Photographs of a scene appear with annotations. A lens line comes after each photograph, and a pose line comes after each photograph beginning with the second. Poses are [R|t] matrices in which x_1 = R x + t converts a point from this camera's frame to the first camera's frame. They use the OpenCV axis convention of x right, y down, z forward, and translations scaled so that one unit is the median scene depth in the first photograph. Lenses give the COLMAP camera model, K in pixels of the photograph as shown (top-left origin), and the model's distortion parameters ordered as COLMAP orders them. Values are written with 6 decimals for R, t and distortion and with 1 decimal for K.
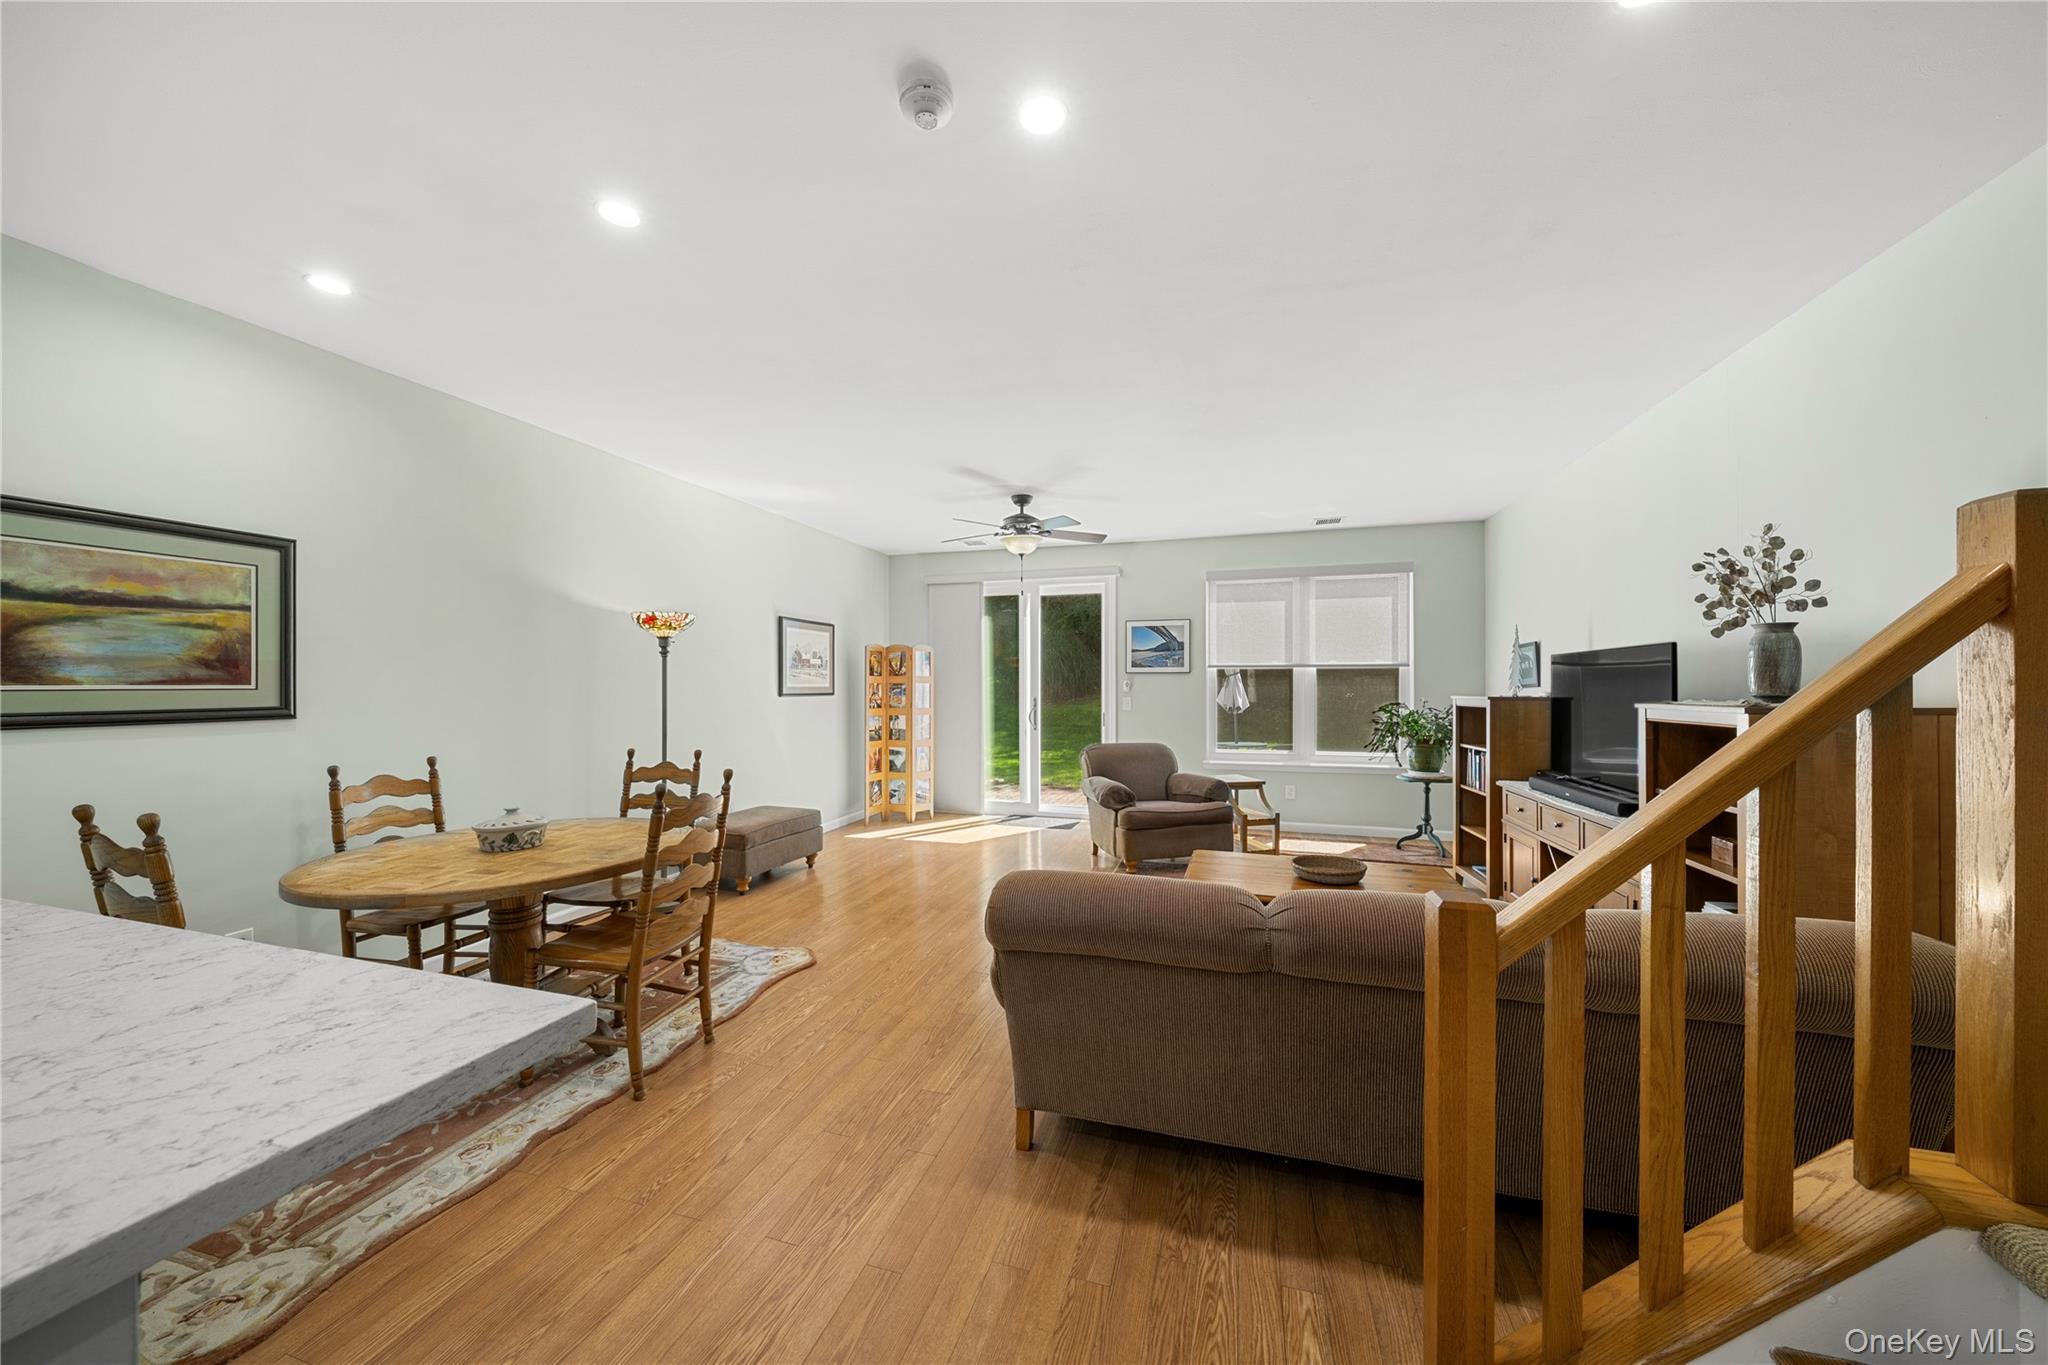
lens RADIAL K [[708.0, 0, 1024.0], [0, 708.0, 682.5], [0, 0, 1]] dist [-0.003876, 0.000180]
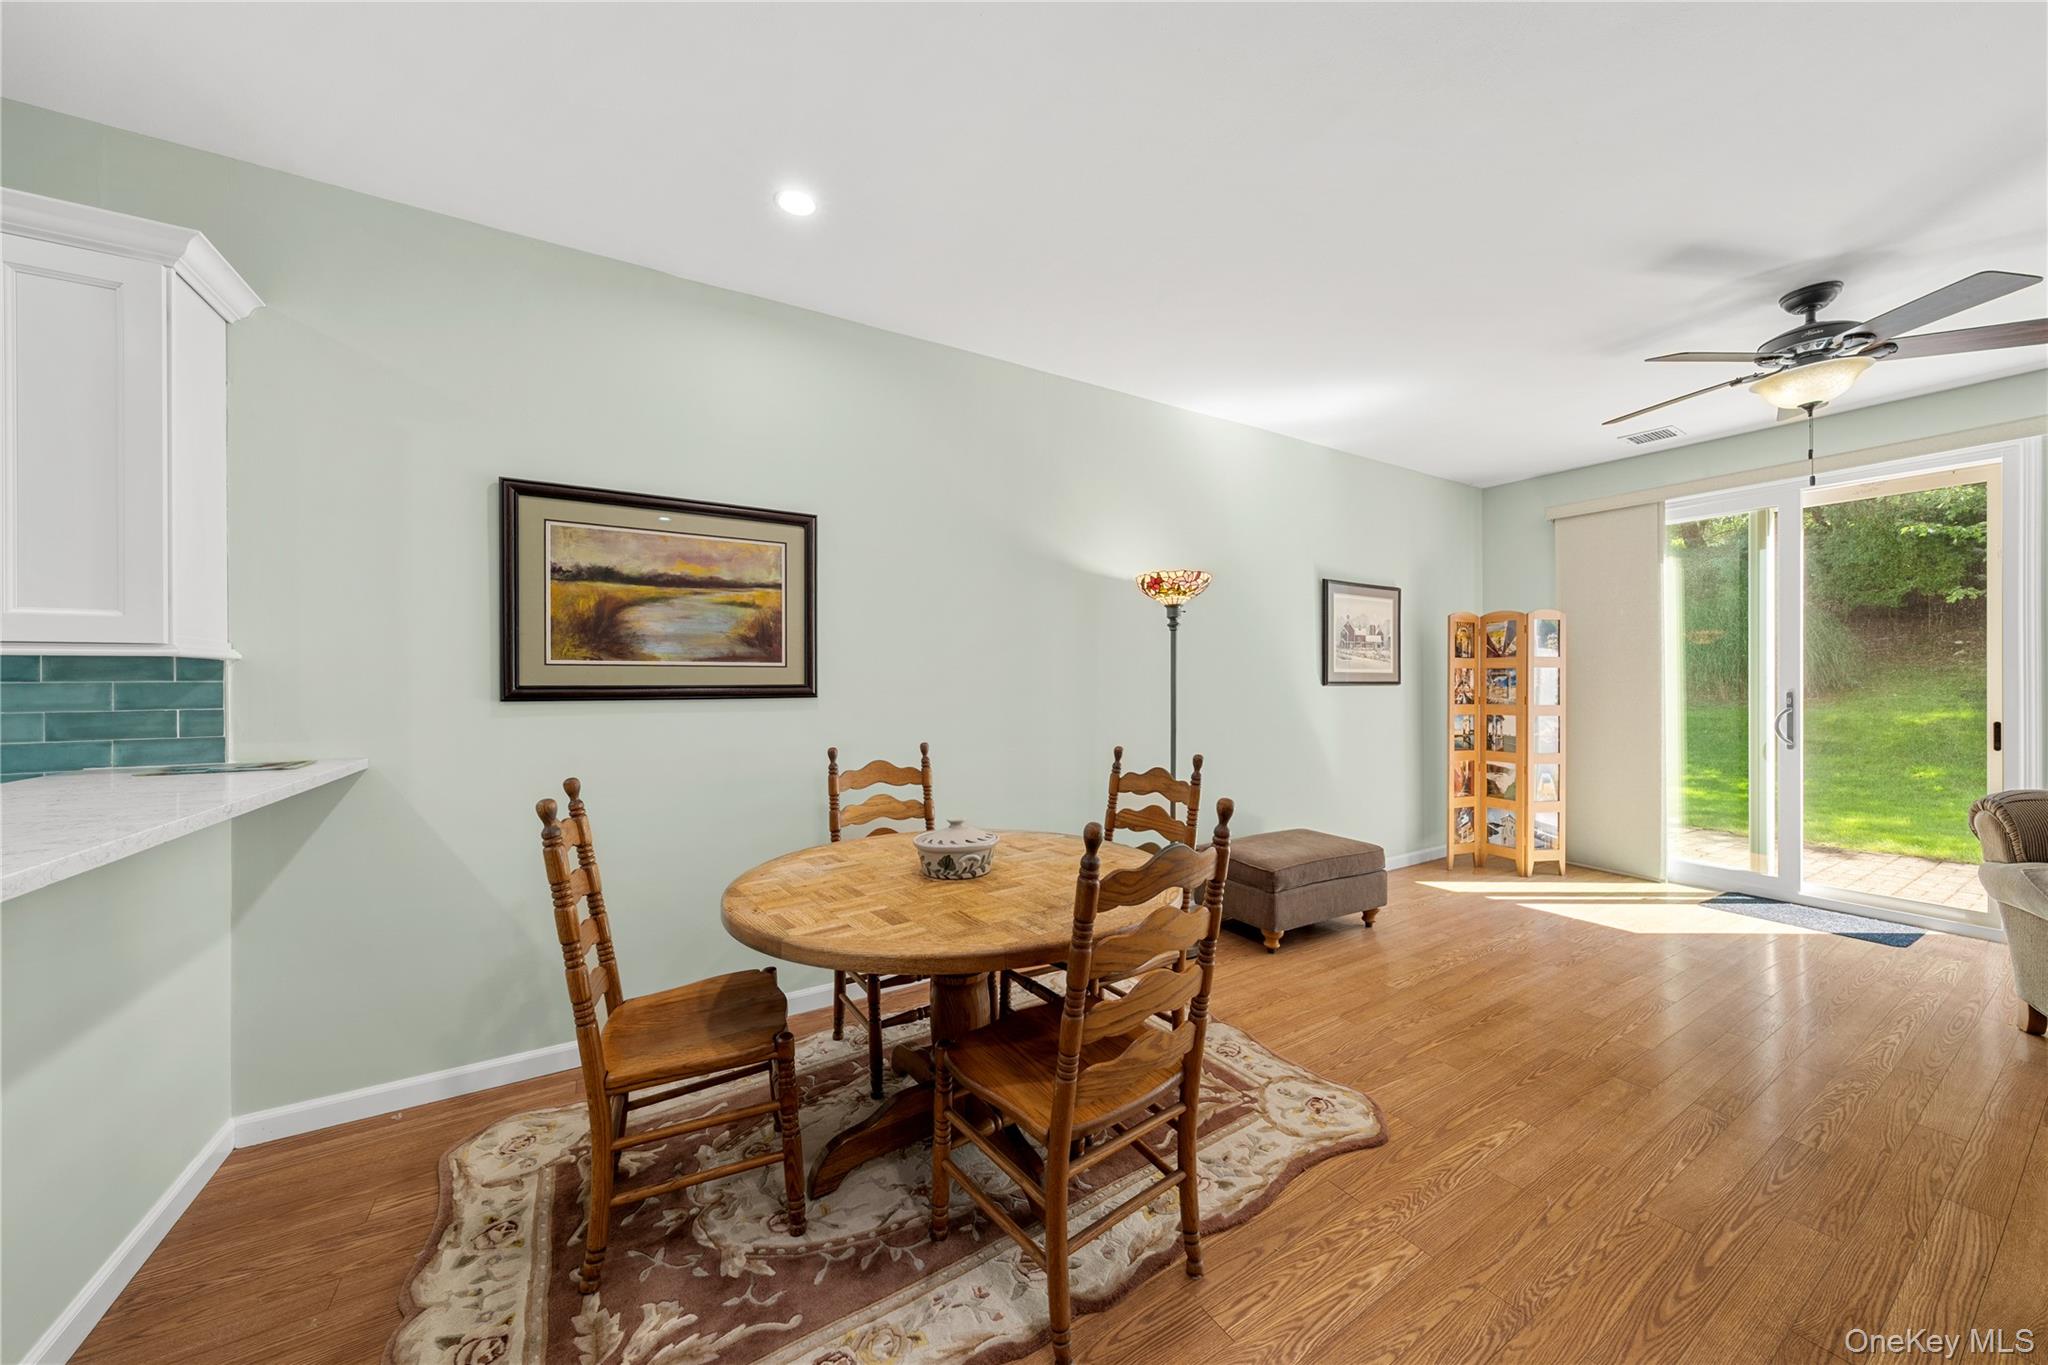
lens RADIAL K [[708.0, 0, 1024.0], [0, 708.0, 682.5], [0, 0, 1]] dist [-0.003876, 0.000180]
pose [[0.742194, 0.000664, -0.670185, -0.134346], [0.002591, 0.999989, 0.003859, 0.023677], [0.670180, -0.004601, 0.742184, 0.394387]]
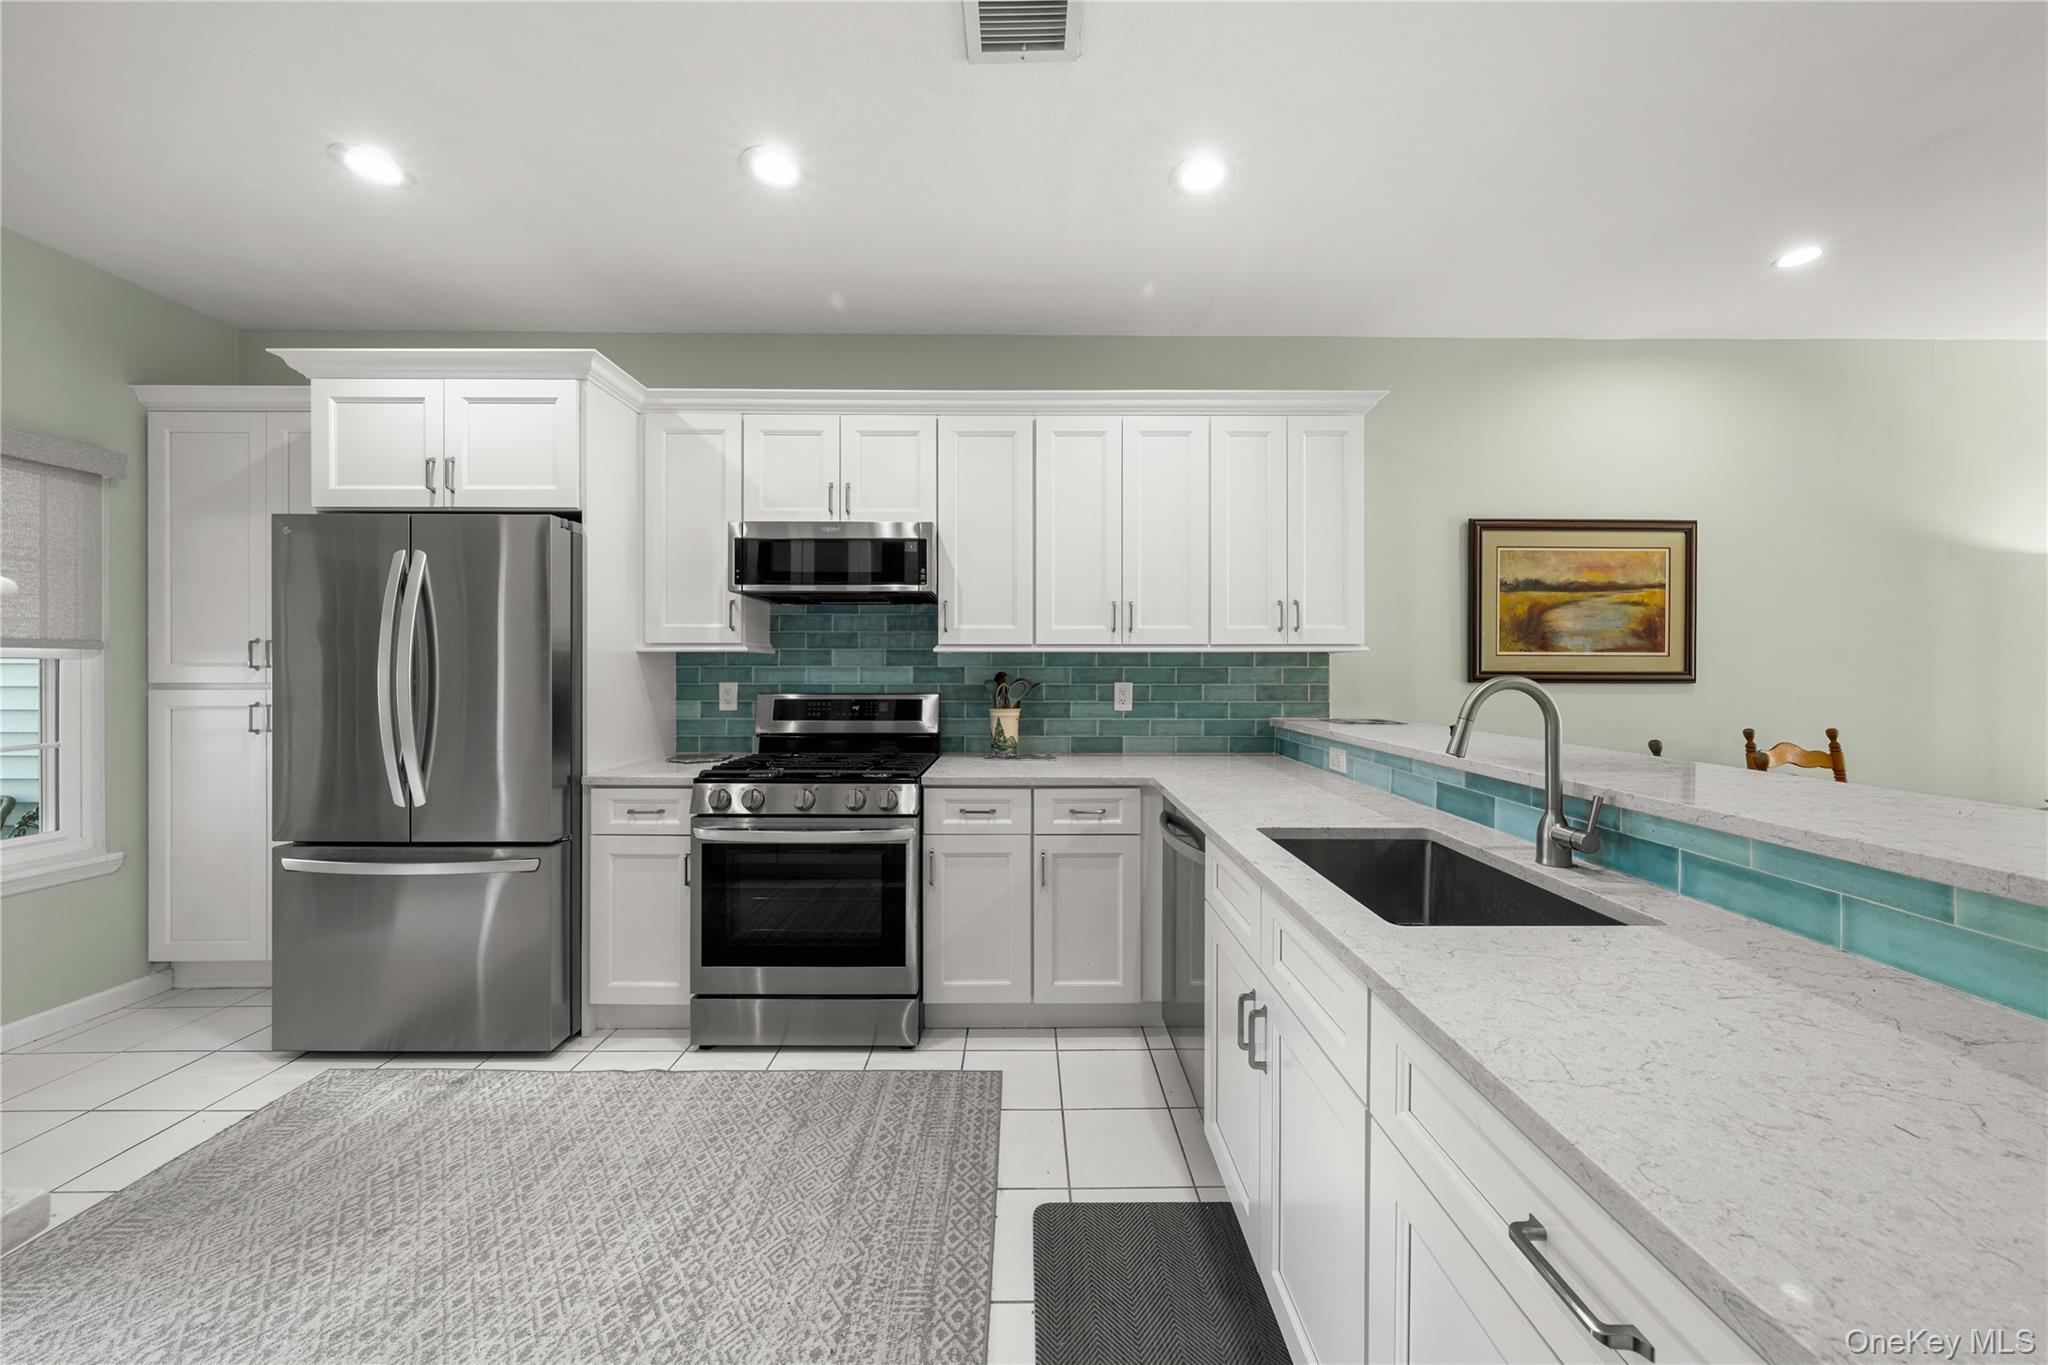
lens RADIAL K [[707.0, 0, 1022.5], [0, 707.0, 671.5], [0, 0, 1]] dist [-0.002600, 0.000077]
pose [[0.293449, 0.005879, -0.955957, -0.247127], [-0.001225, 0.999983, 0.005773, 0.023996], [0.955974, -0.000523, 0.293451, -0.279796]]
